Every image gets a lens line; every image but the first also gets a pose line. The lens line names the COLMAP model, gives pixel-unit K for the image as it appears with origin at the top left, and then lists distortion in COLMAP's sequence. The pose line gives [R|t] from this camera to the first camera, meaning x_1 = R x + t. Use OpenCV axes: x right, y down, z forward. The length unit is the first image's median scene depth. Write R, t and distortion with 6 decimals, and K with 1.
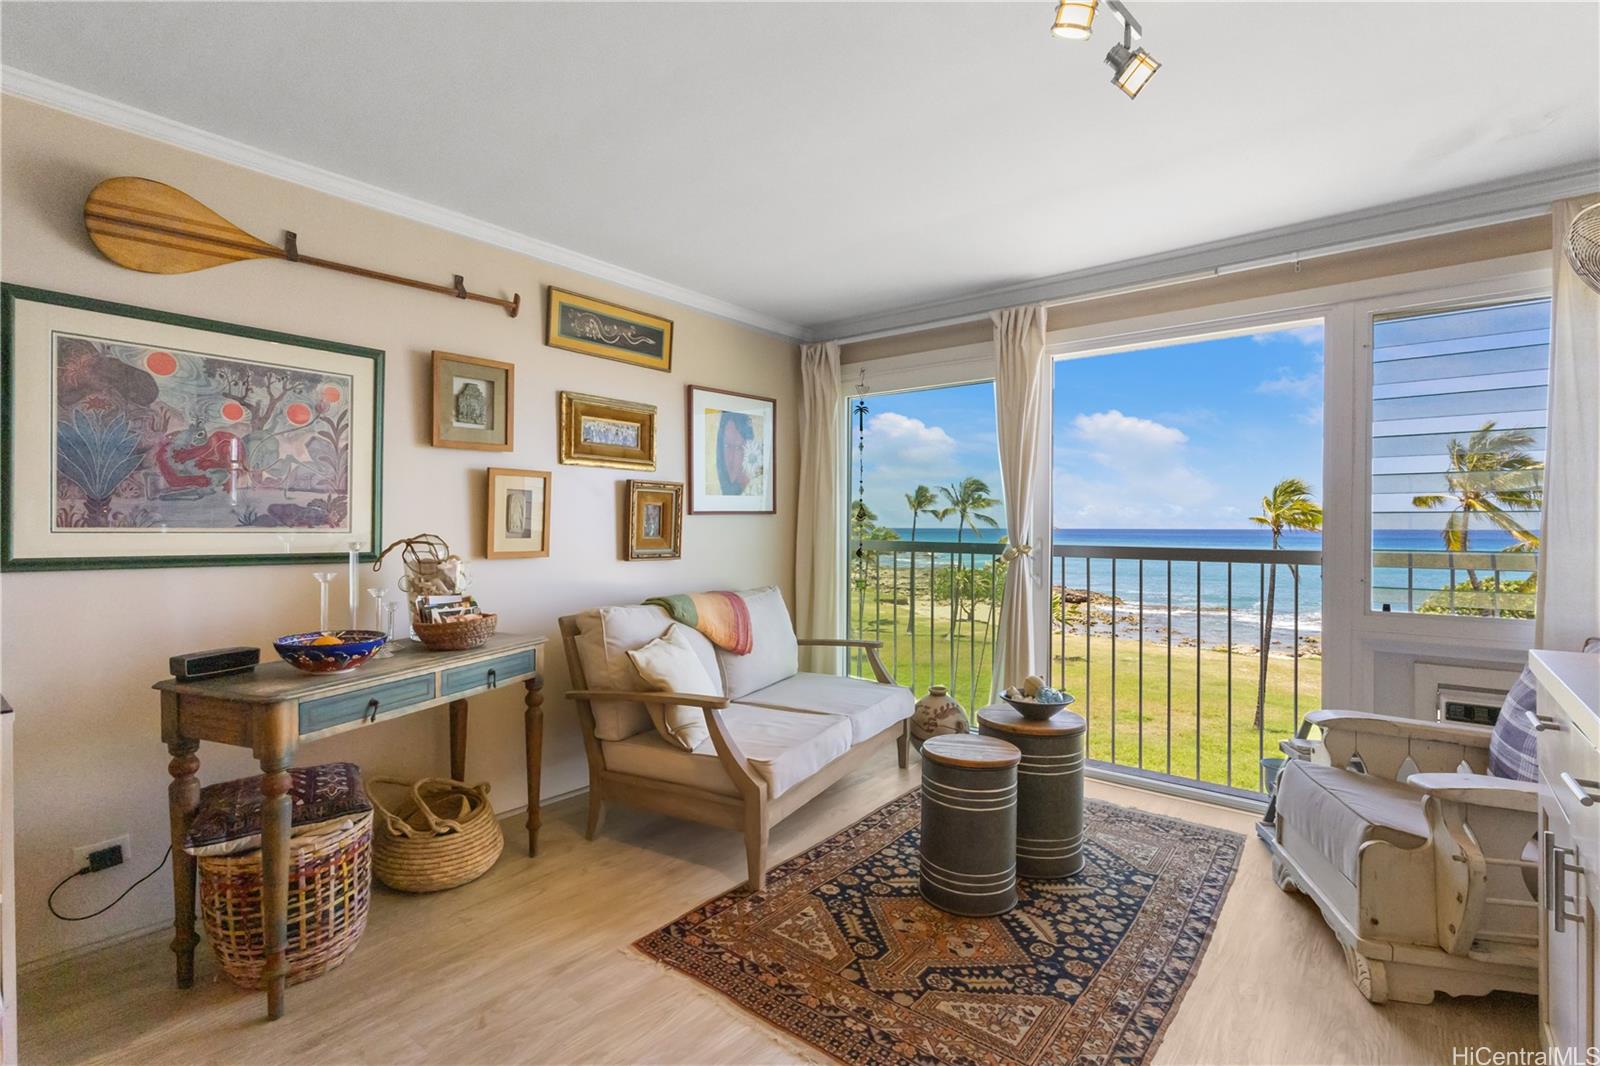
lens RADIAL K [[743.4, 0, 800.0], [0, 743.4, 533.0], [0, 0, 1]] dist [-0.000691, -0.000053]
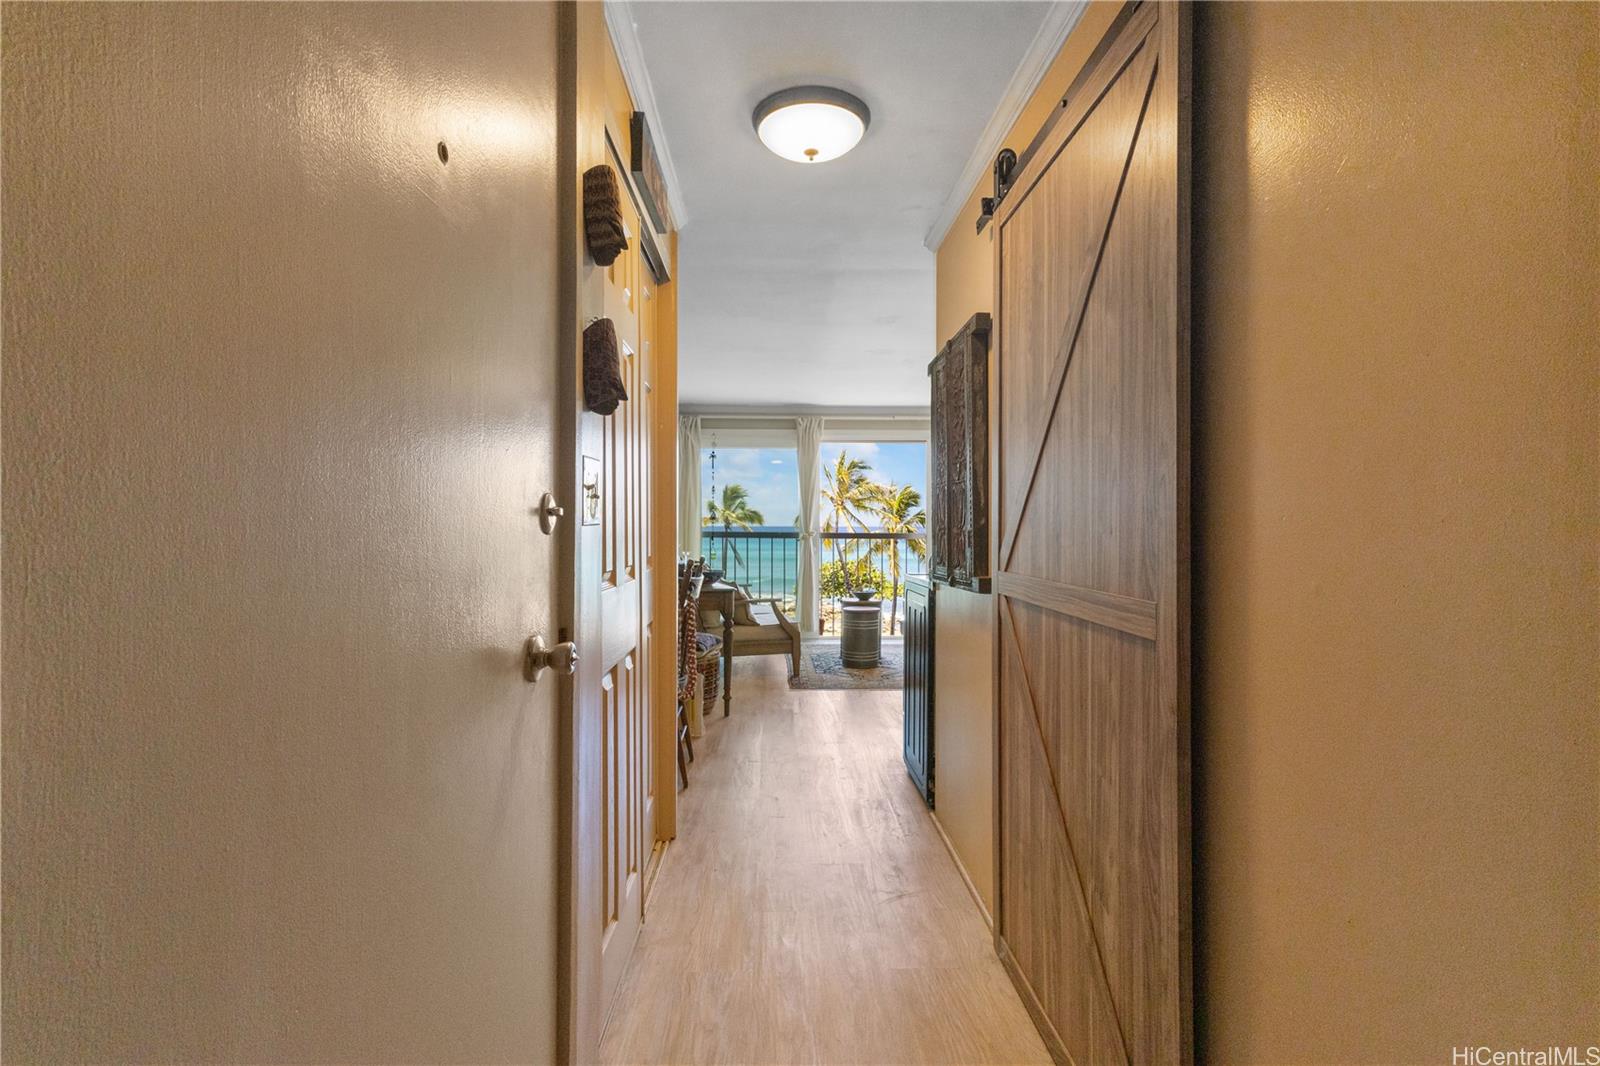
lens RADIAL K [[743.4, 0, 800.0], [0, 743.4, 533.0], [0, 0, 1]] dist [-0.000691, -0.000053]
pose [[0.750362, -0.012187, 0.660915, -1.763051], [0.011090, 0.999921, 0.005848, 0.011919], [-0.660934, 0.002941, 0.750438, -0.849722]]
